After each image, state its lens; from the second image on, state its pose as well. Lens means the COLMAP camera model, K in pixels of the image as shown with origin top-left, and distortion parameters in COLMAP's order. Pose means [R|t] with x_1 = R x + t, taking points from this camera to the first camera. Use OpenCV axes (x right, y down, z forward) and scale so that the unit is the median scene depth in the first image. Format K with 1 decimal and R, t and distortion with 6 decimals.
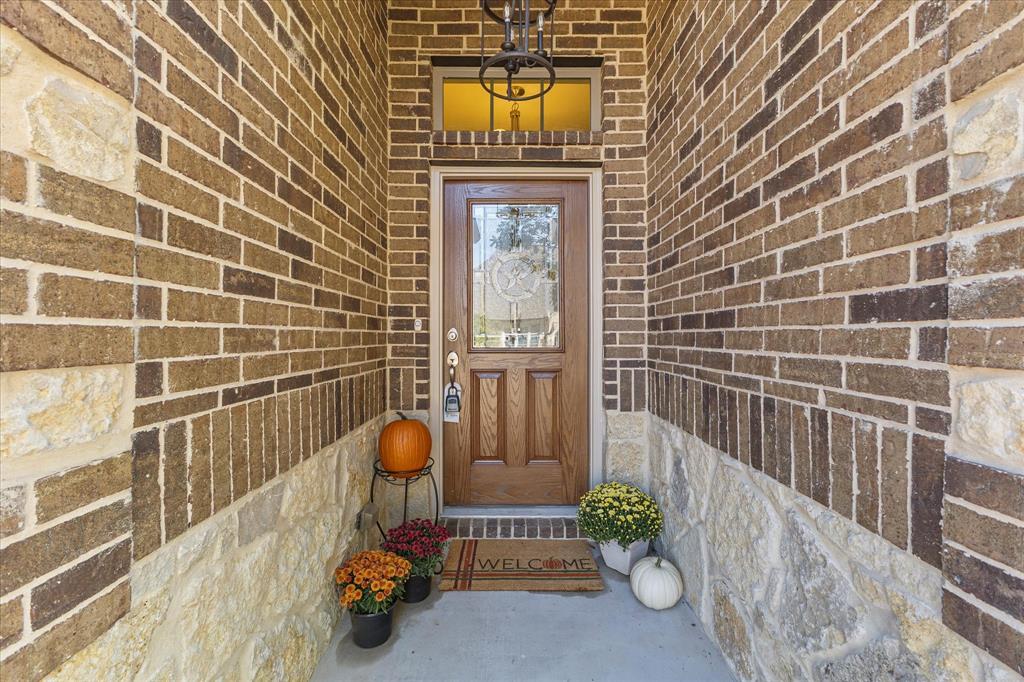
lens RADIAL K [[439.8, 0, 512.0], [0, 439.8, 341.0], [0, 0, 1]] dist [0.003555, 0.000020]
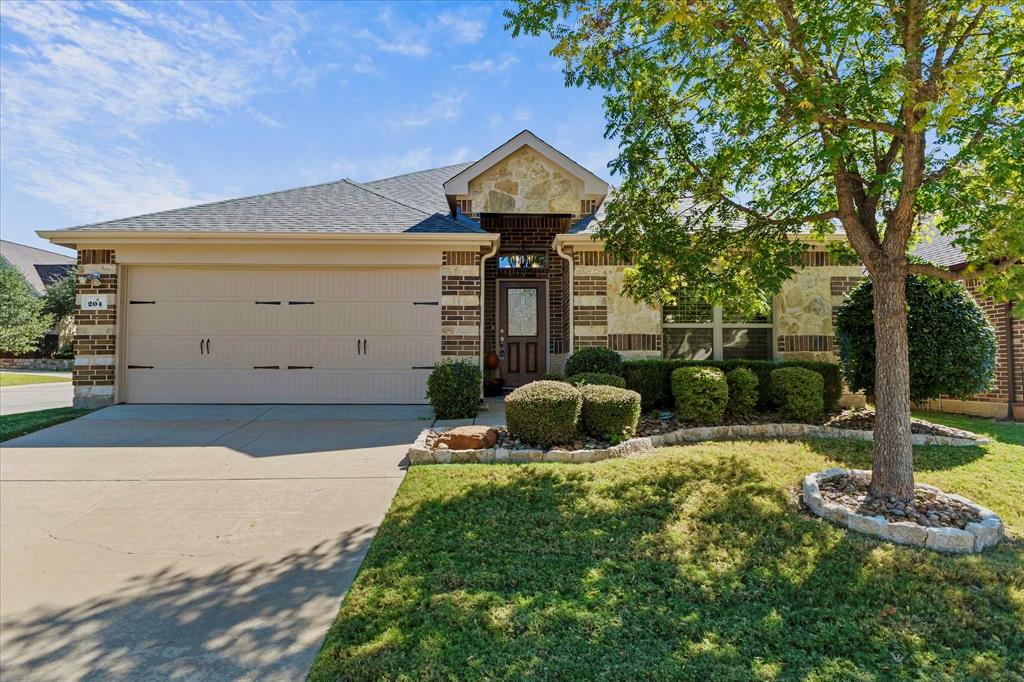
lens RADIAL K [[627.9, 0, 512.0], [0, 627.9, 341.0], [0, 0, 1]] dist [-0.004119, -0.000526]
pose [[0.999972, -0.000630, 0.007464, -0.104793], [0.001031, 0.998550, -0.053820, 0.312856], [-0.007419, 0.053826, 0.998523, -3.632181]]
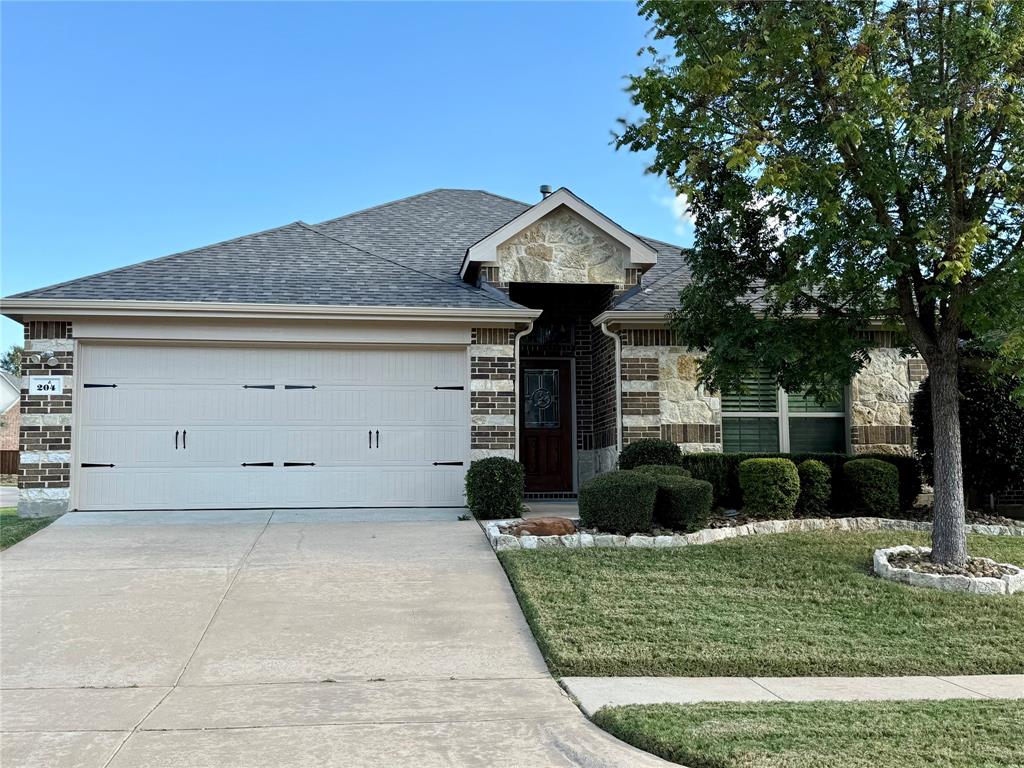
lens RADIAL K [[1132.2, 0, 515.8], [0, 1132.2, 389.4], [0, 0, 1]] dist [0.174184, -0.405781]
pose [[0.992847, 0.002988, 0.119355, -0.967275], [0.009581, 0.994469, -0.104589, 0.503948], [-0.119008, 0.104985, 0.987327, -5.688524]]
